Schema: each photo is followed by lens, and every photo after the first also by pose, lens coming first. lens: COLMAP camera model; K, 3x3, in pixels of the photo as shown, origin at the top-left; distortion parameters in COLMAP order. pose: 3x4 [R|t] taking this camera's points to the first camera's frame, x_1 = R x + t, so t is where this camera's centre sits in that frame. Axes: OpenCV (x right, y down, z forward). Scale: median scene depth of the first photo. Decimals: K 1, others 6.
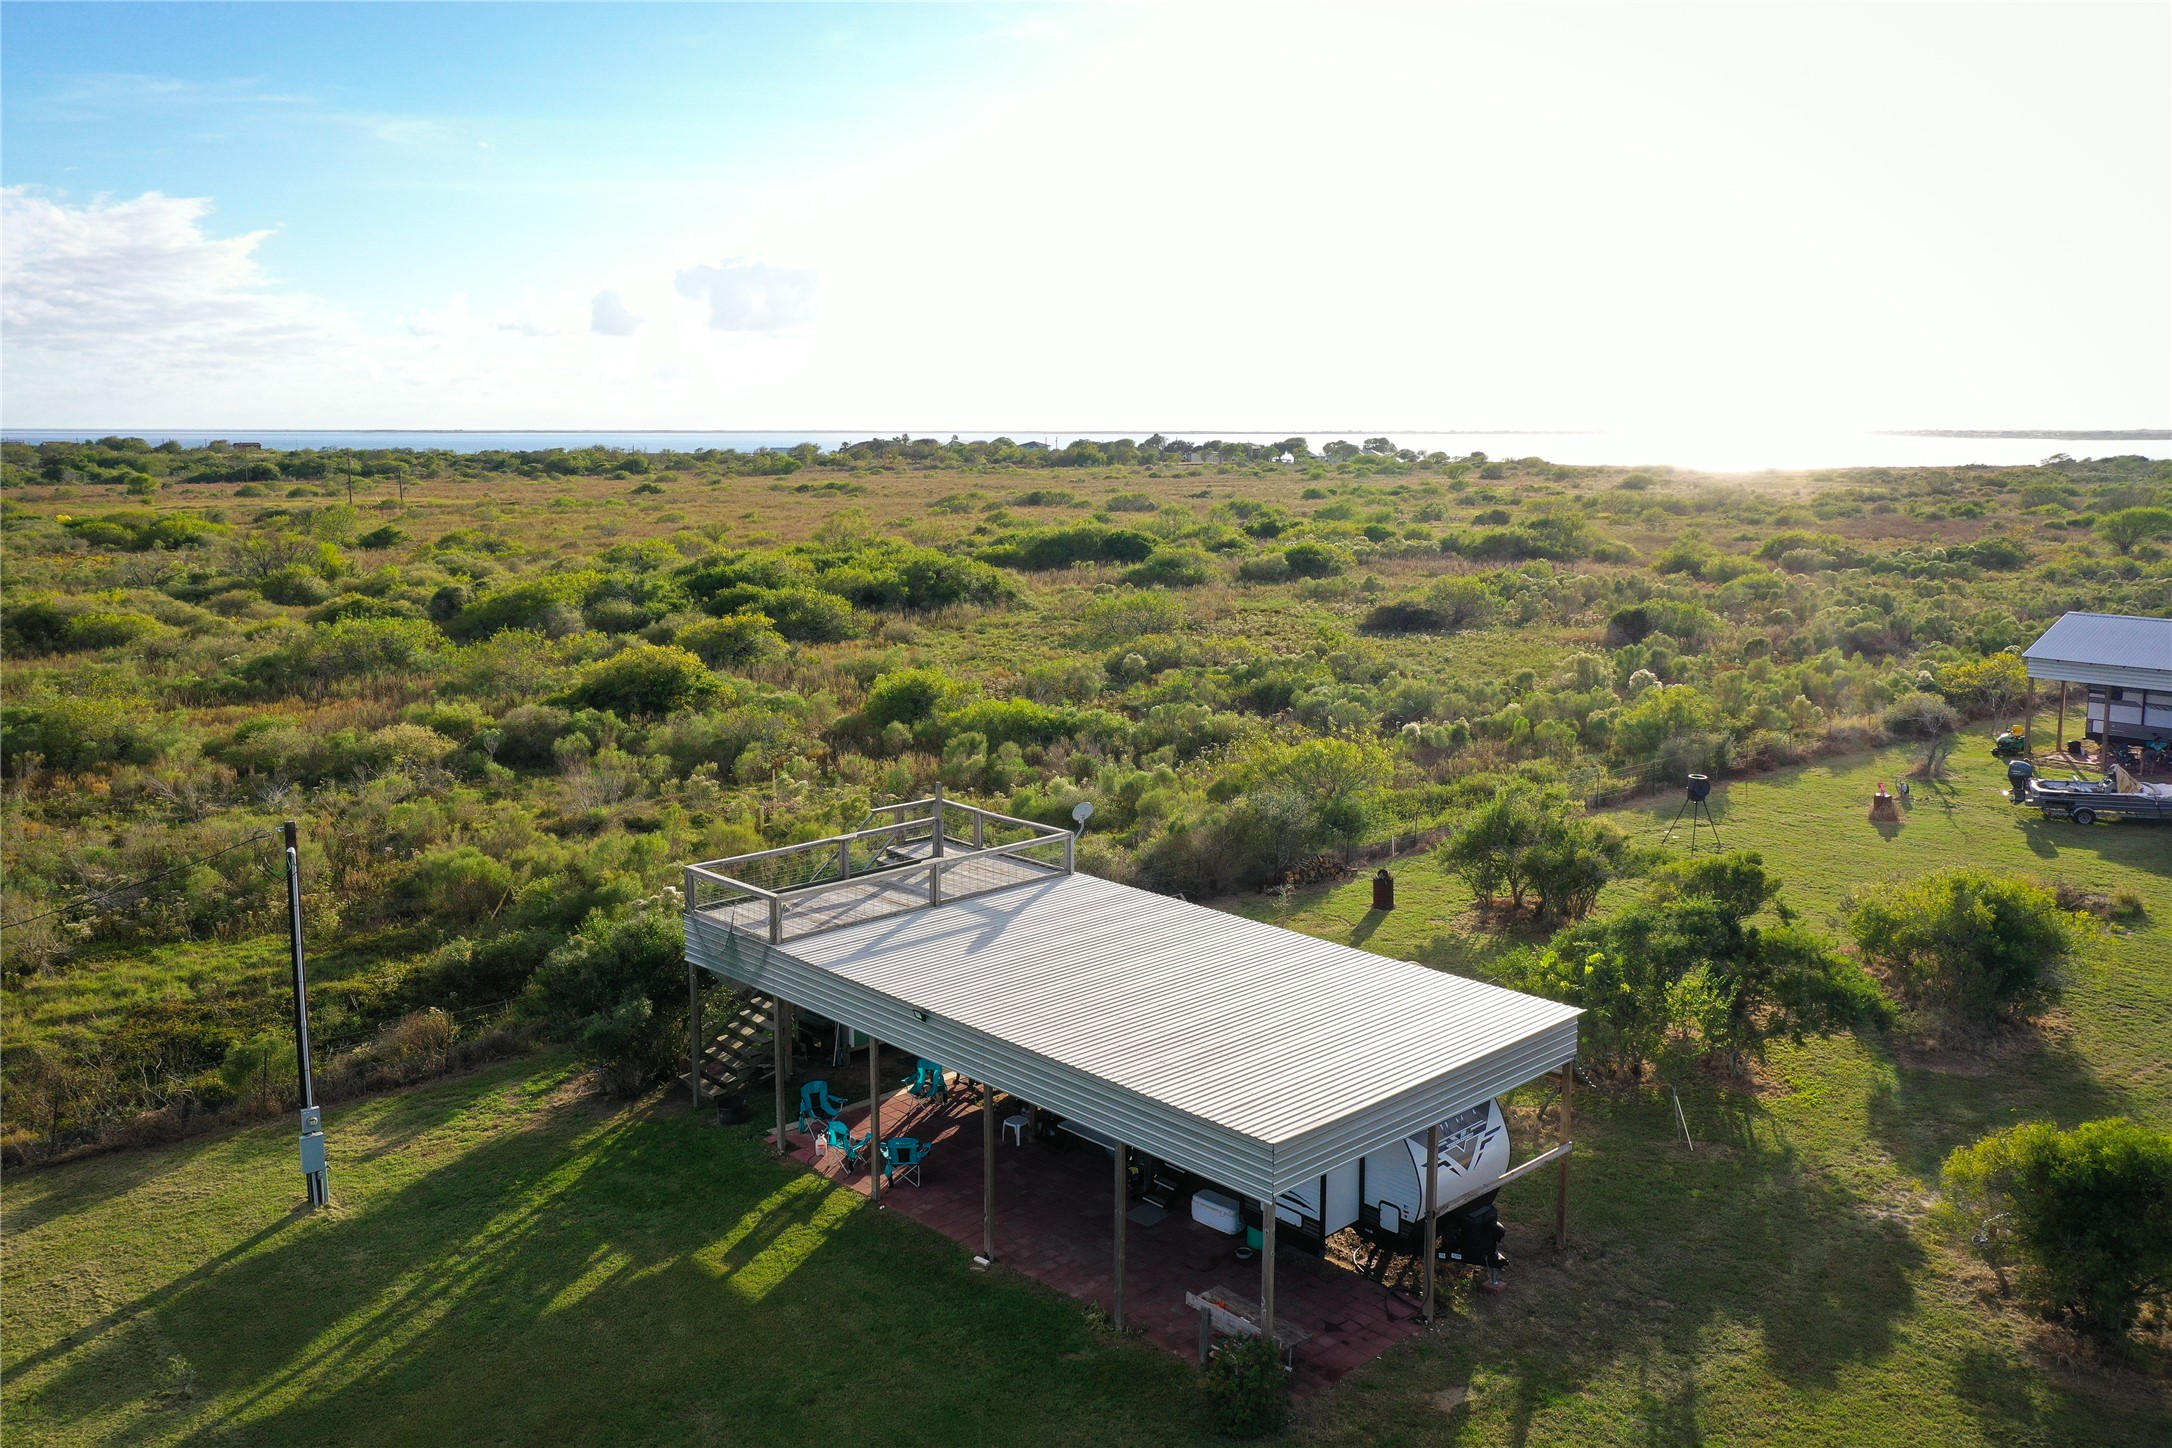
lens RADIAL K [[1756.7, 0, 1107.2], [0, 1756.7, 688.2], [0, 0, 1]] dist [0.007179, -0.000930]
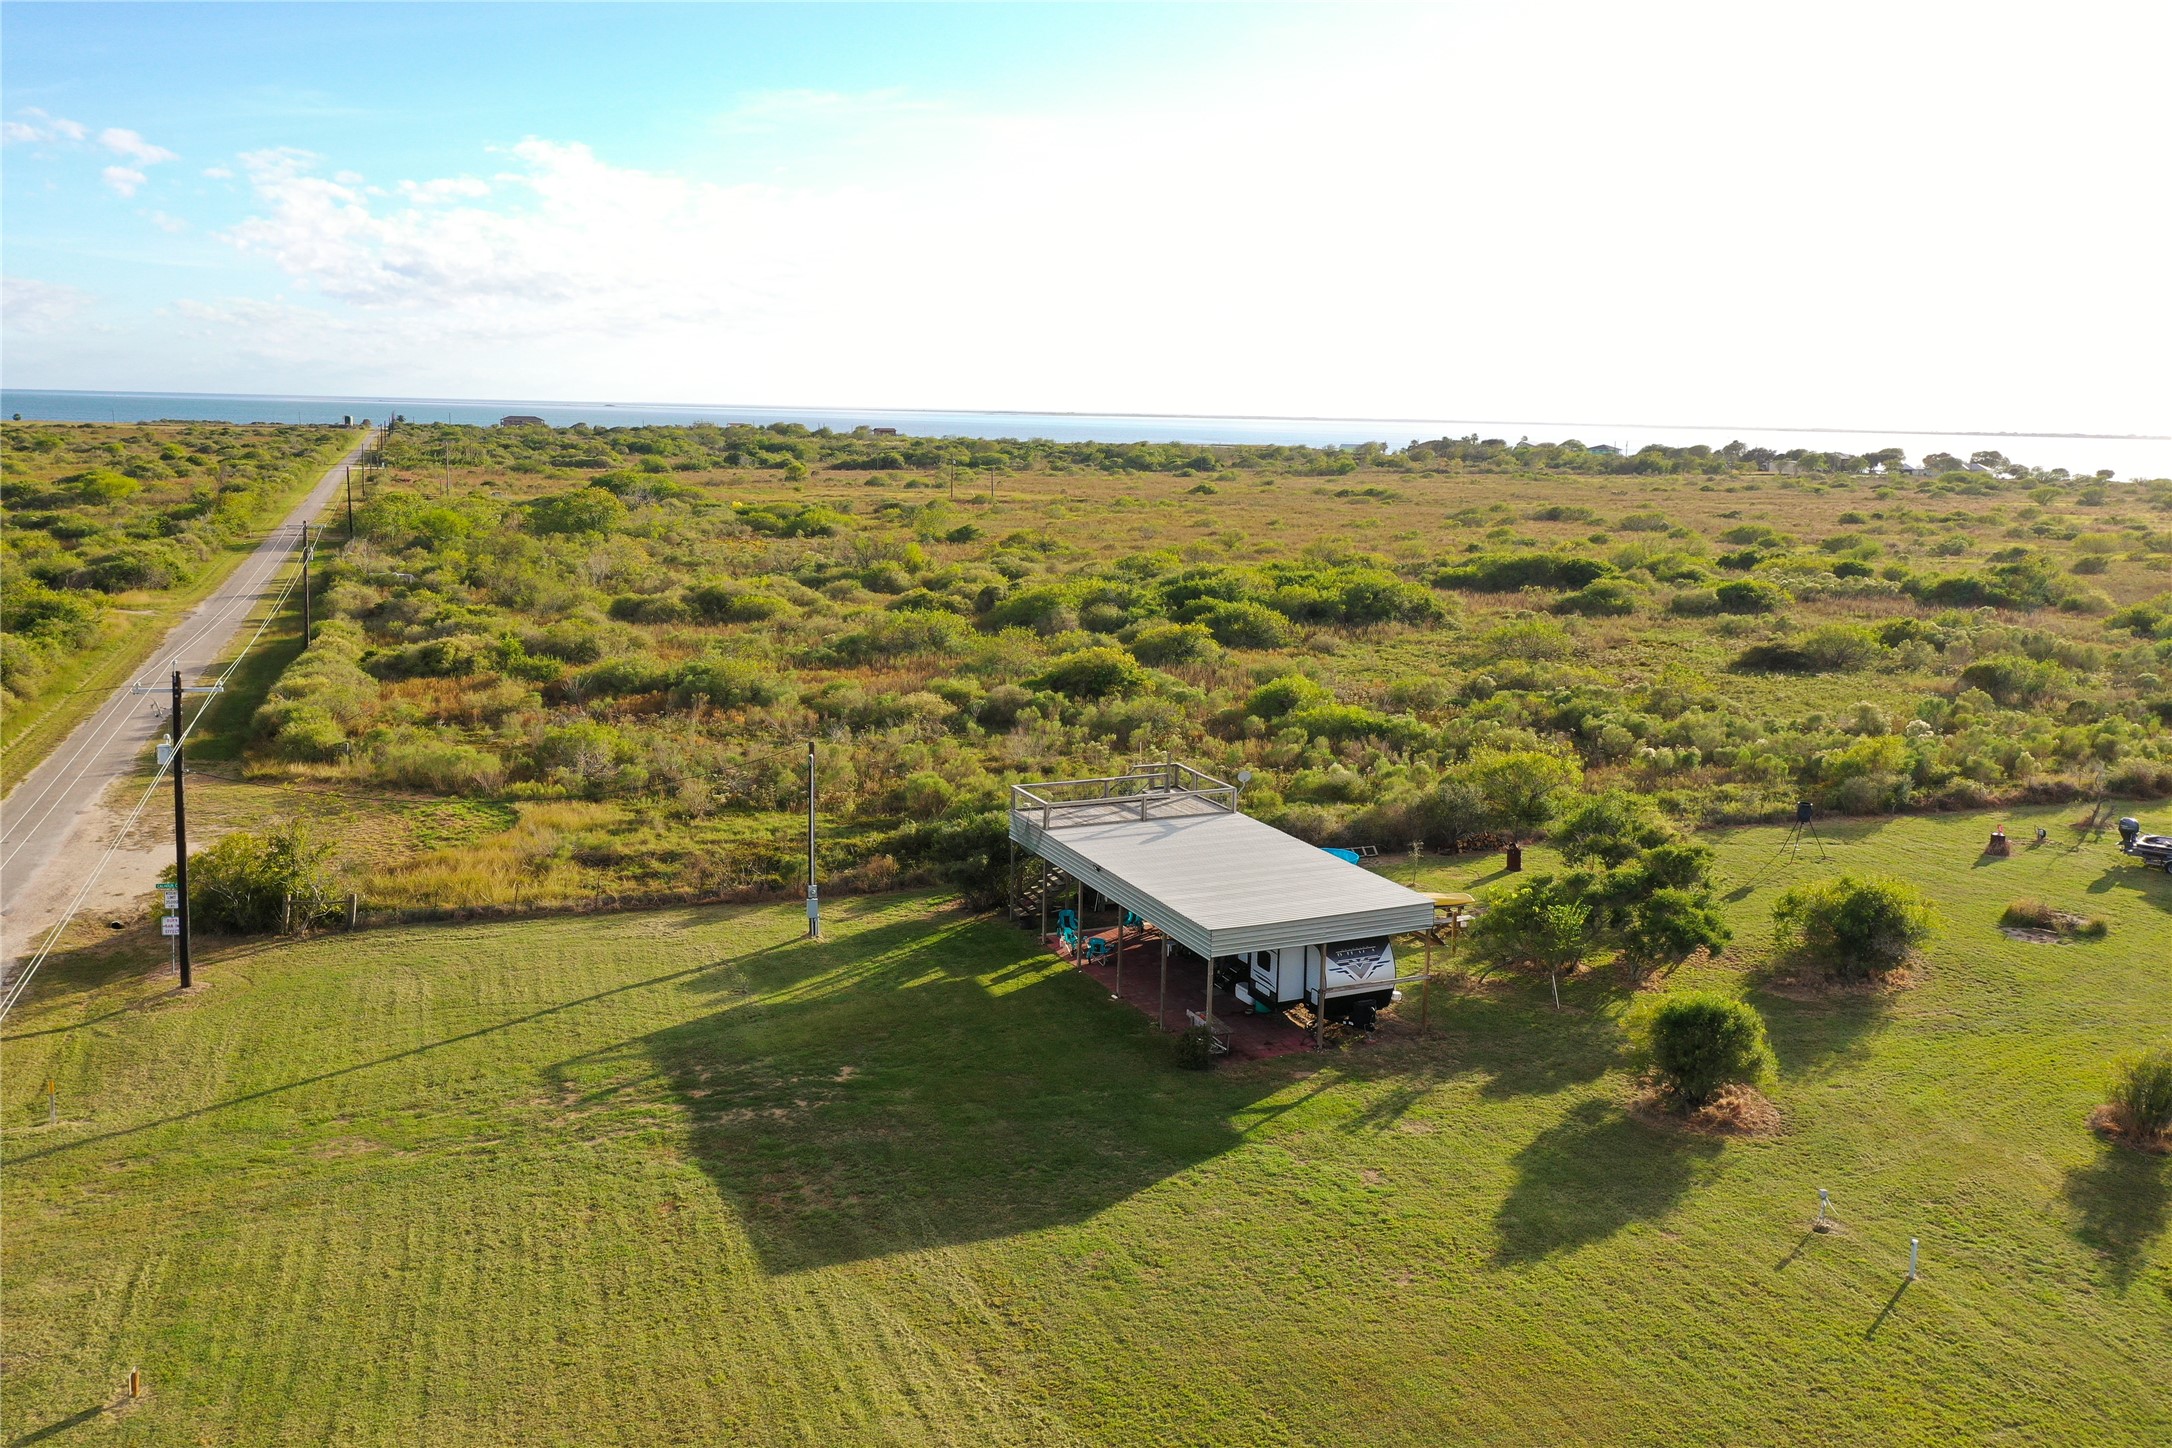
lens RADIAL K [[1756.7, 0, 1092.6], [0, 1756.7, 722.3], [0, 0, 1]] dist [0.007179, -0.000930]
pose [[0.943152, 0.076709, -0.323389, 0.197349], [-0.068436, 0.996973, 0.036893, -0.017163], [0.325240, -0.012664, 0.945547, -0.322023]]
